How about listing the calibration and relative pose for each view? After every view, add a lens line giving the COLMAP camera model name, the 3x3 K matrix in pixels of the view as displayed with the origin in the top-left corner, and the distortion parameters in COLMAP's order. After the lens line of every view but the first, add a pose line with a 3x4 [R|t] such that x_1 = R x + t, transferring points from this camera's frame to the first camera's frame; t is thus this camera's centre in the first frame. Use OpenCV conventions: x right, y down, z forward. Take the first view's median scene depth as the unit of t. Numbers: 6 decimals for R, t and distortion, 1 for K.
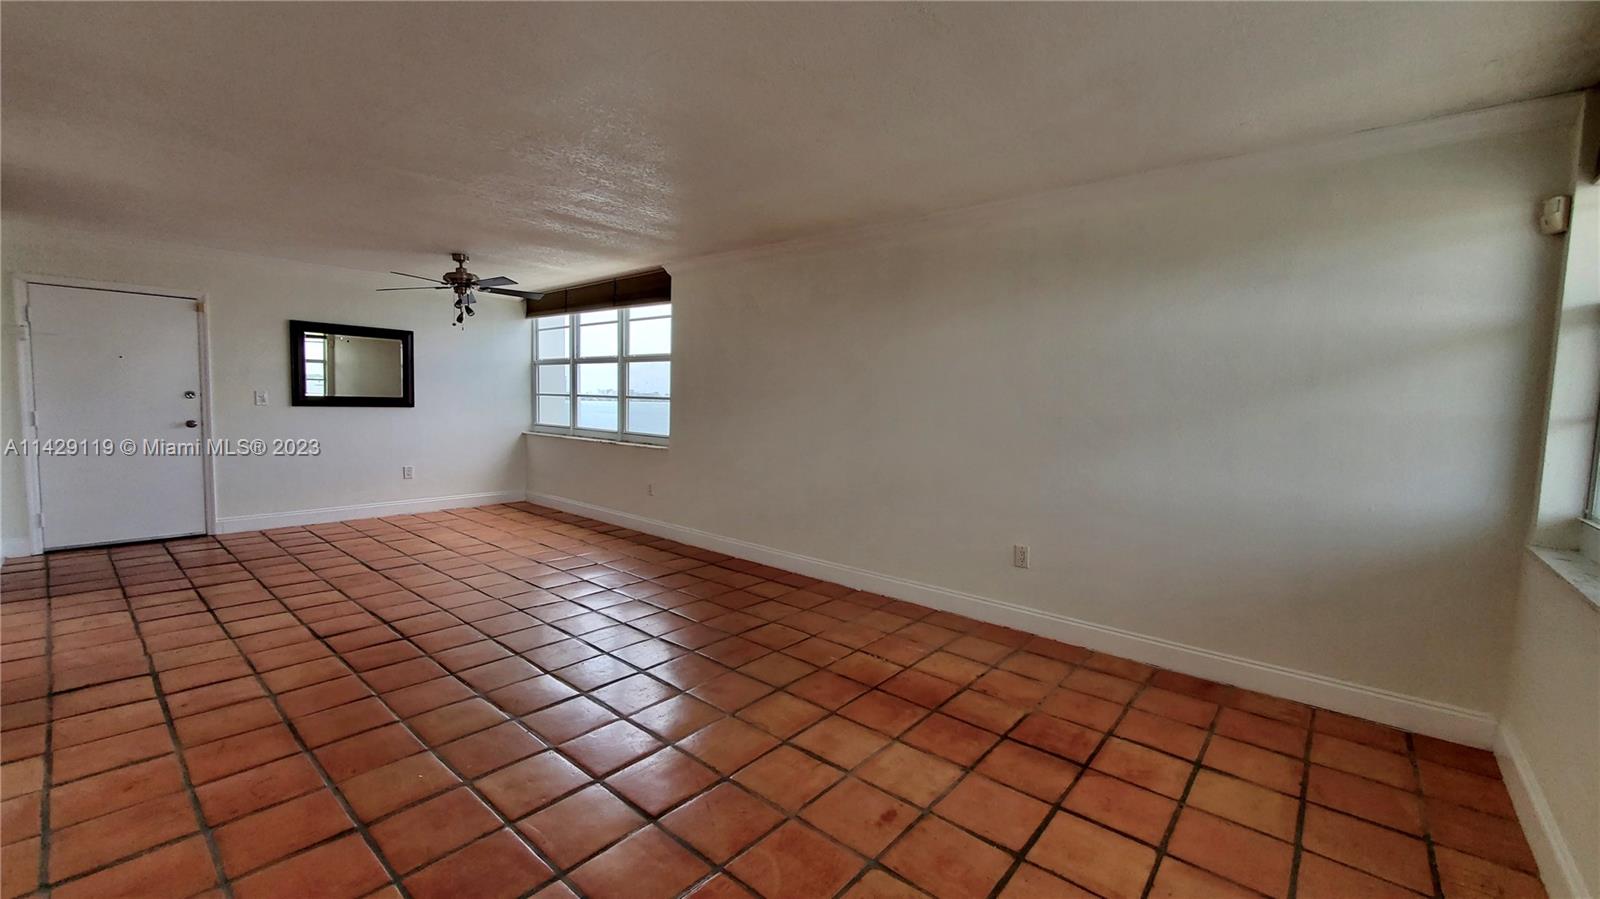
lens RADIAL K [[620.7, 0, 800.0], [0, 620.7, 449.5], [0, 0, 1]] dist [-0.011462, -0.000166]
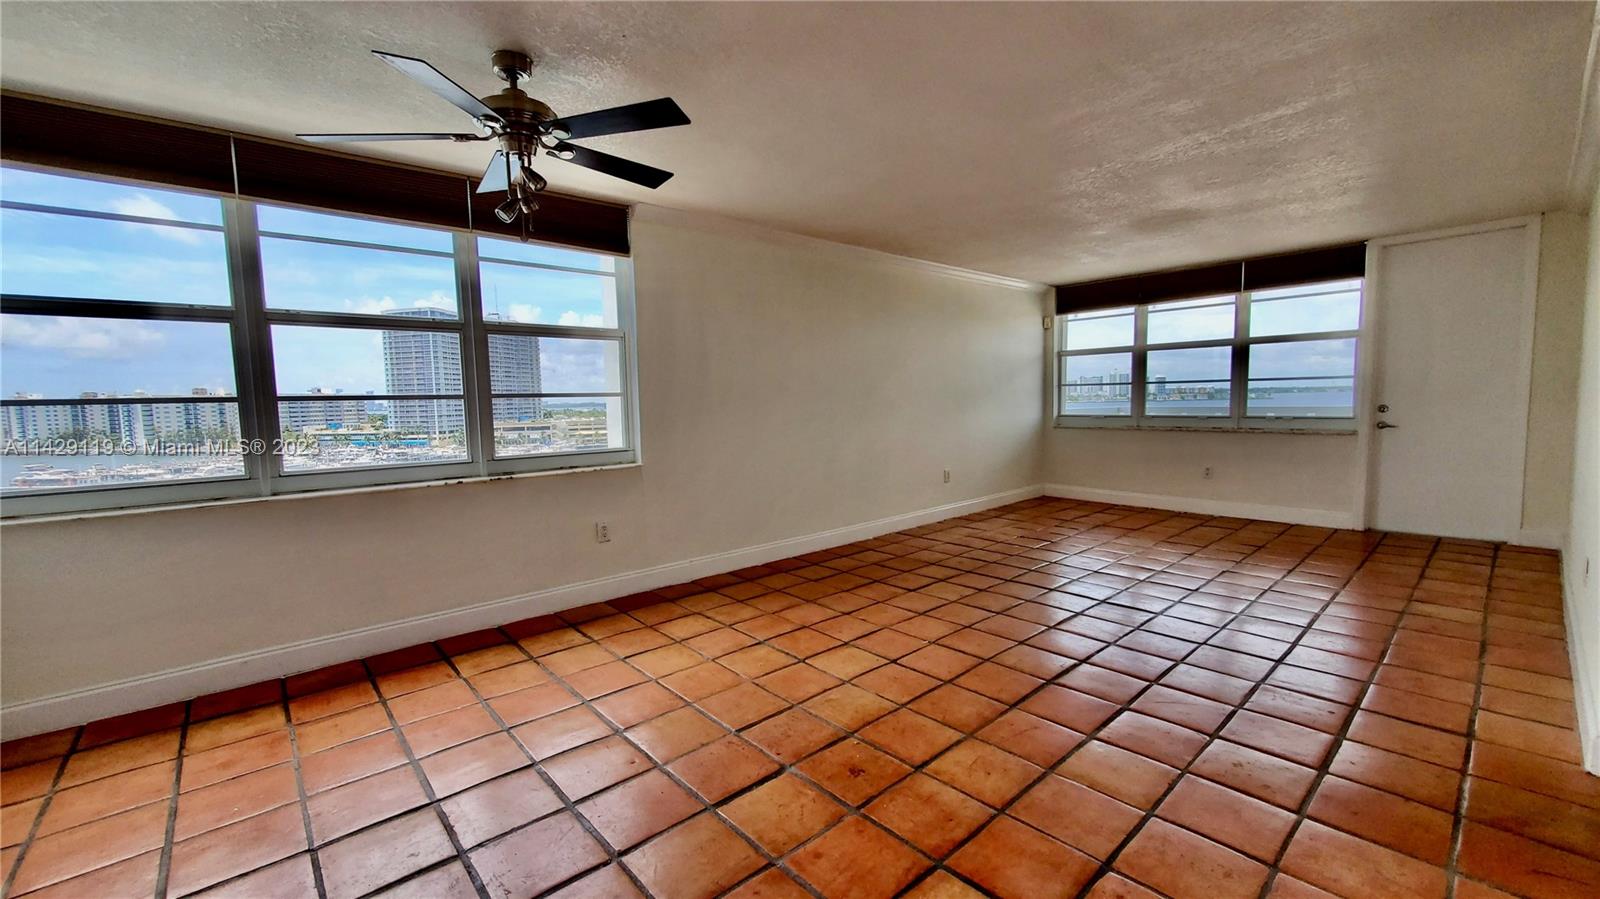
lens RADIAL K [[643.9, 0, 799.5], [0, 643.9, 455.3], [0, 0, 1]] dist [-0.000403, -0.000871]
pose [[0.143766, -0.114589, 0.982955, -0.910927], [0.105547, 0.989383, 0.099901, -0.066943], [-0.983967, 0.089385, 0.154335, 0.707526]]
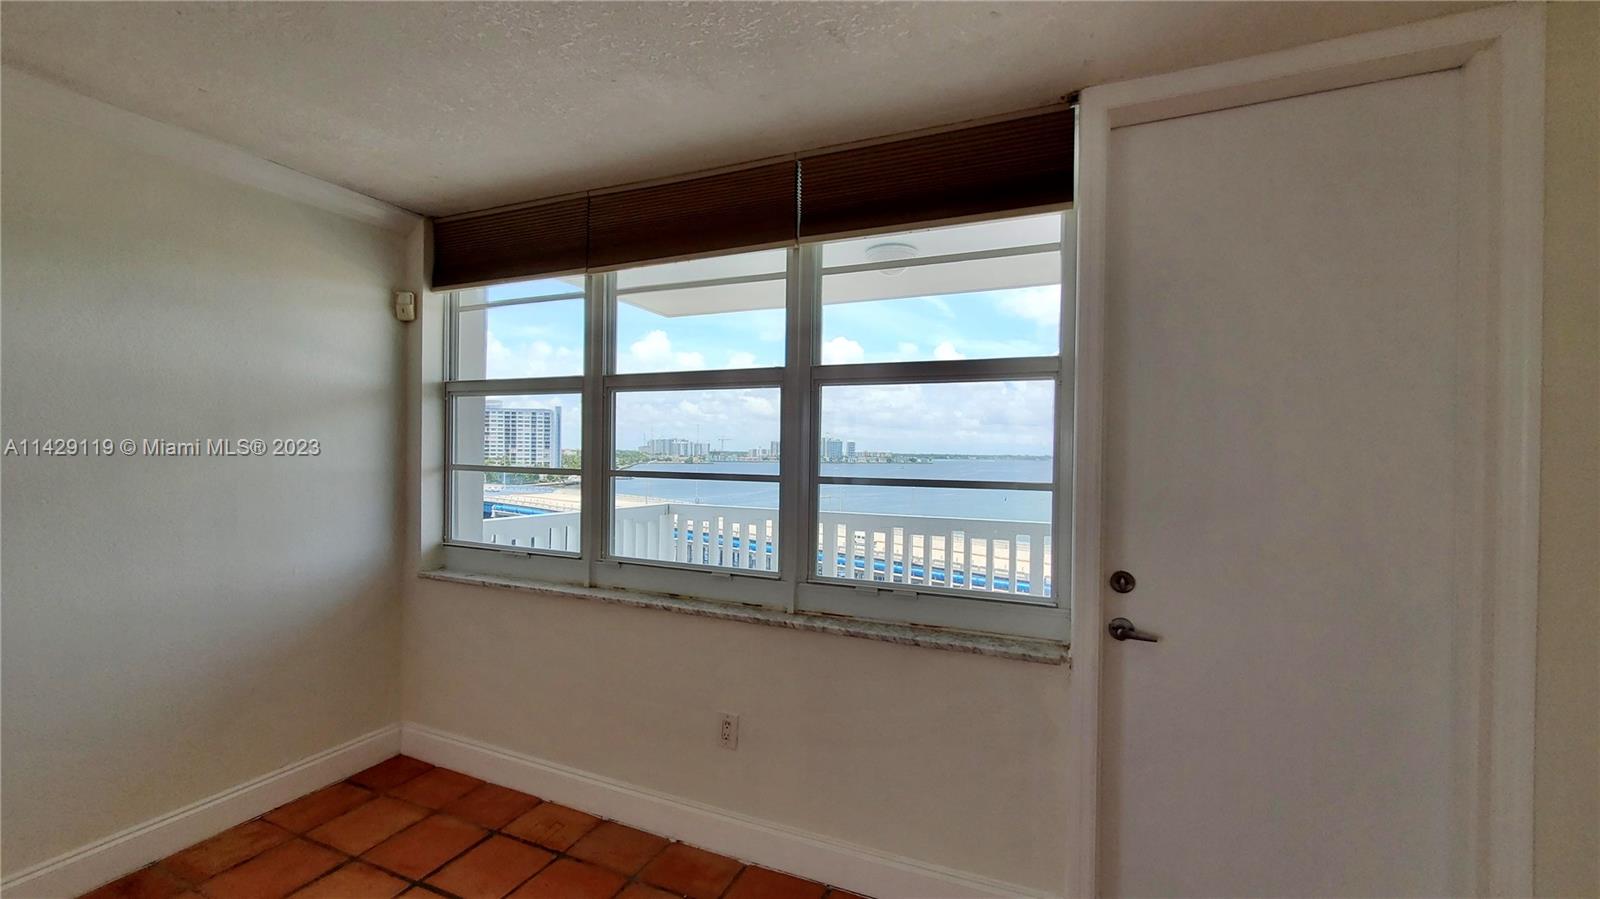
lens RADIAL K [[643.9, 0, 799.5], [0, 643.9, 455.3], [0, 0, 1]] dist [-0.000403, -0.000871]
pose [[-0.294426, -0.032375, 0.955126, -0.103950], [0.055218, 0.997180, 0.050822, -0.039819], [-0.954078, 0.067704, -0.291808, 0.247706]]
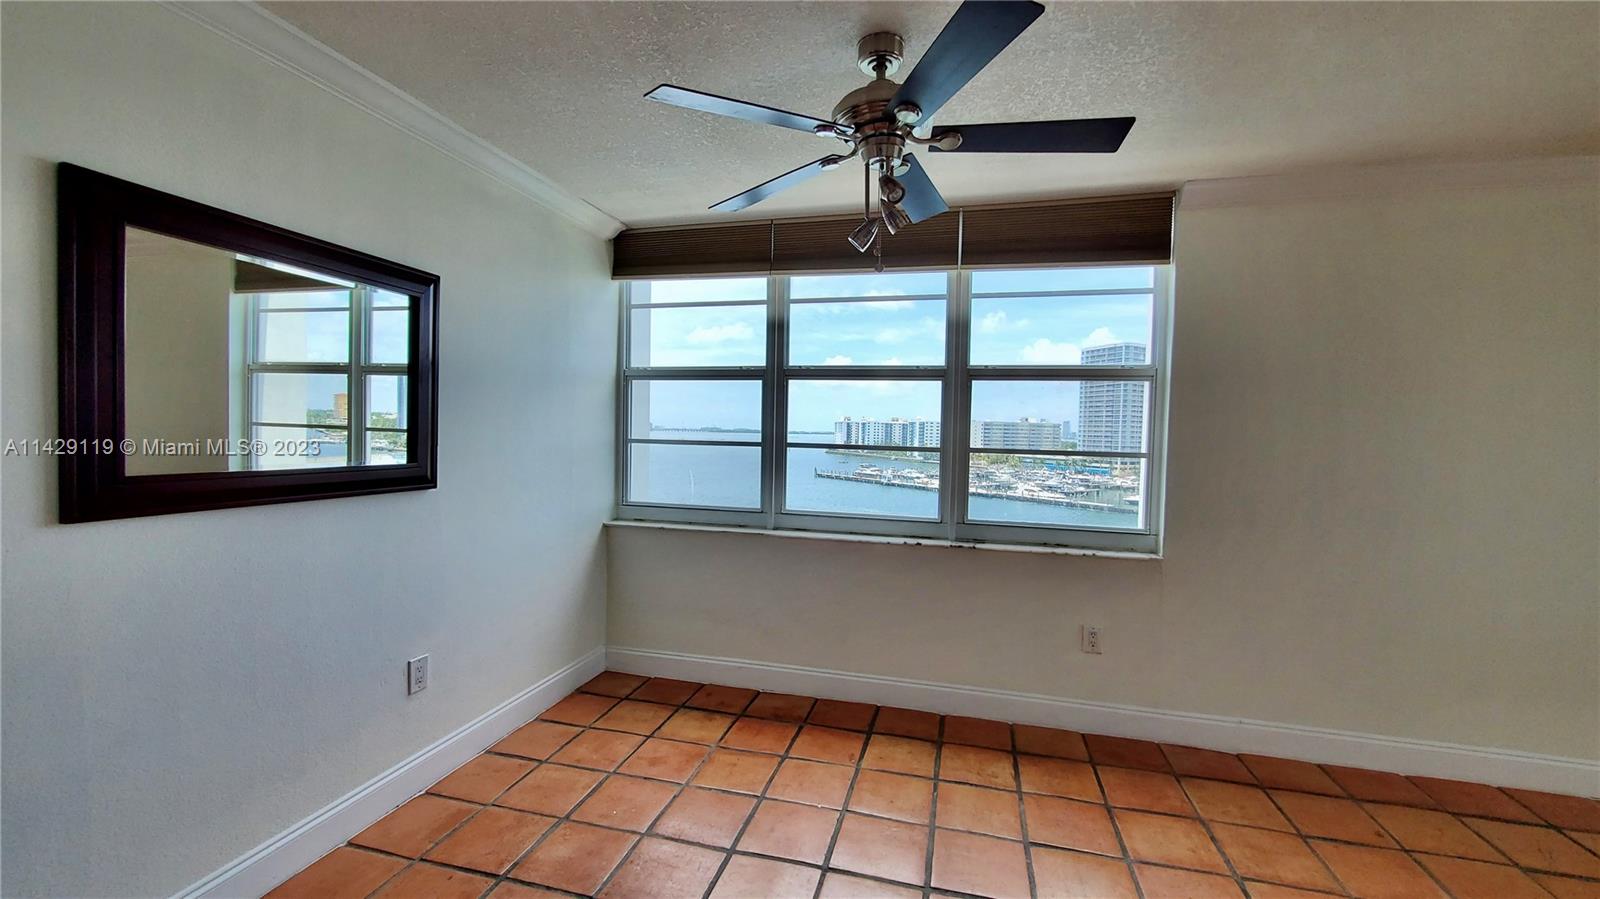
lens RADIAL K [[643.9, 0, 799.5], [0, 643.9, 455.3], [0, 0, 1]] dist [-0.000403, -0.000871]
pose [[0.901181, -0.021404, 0.432913, -0.689261], [0.034950, 0.999116, -0.023356, -0.081564], [-0.432031, 0.036178, 0.901133, 0.662004]]
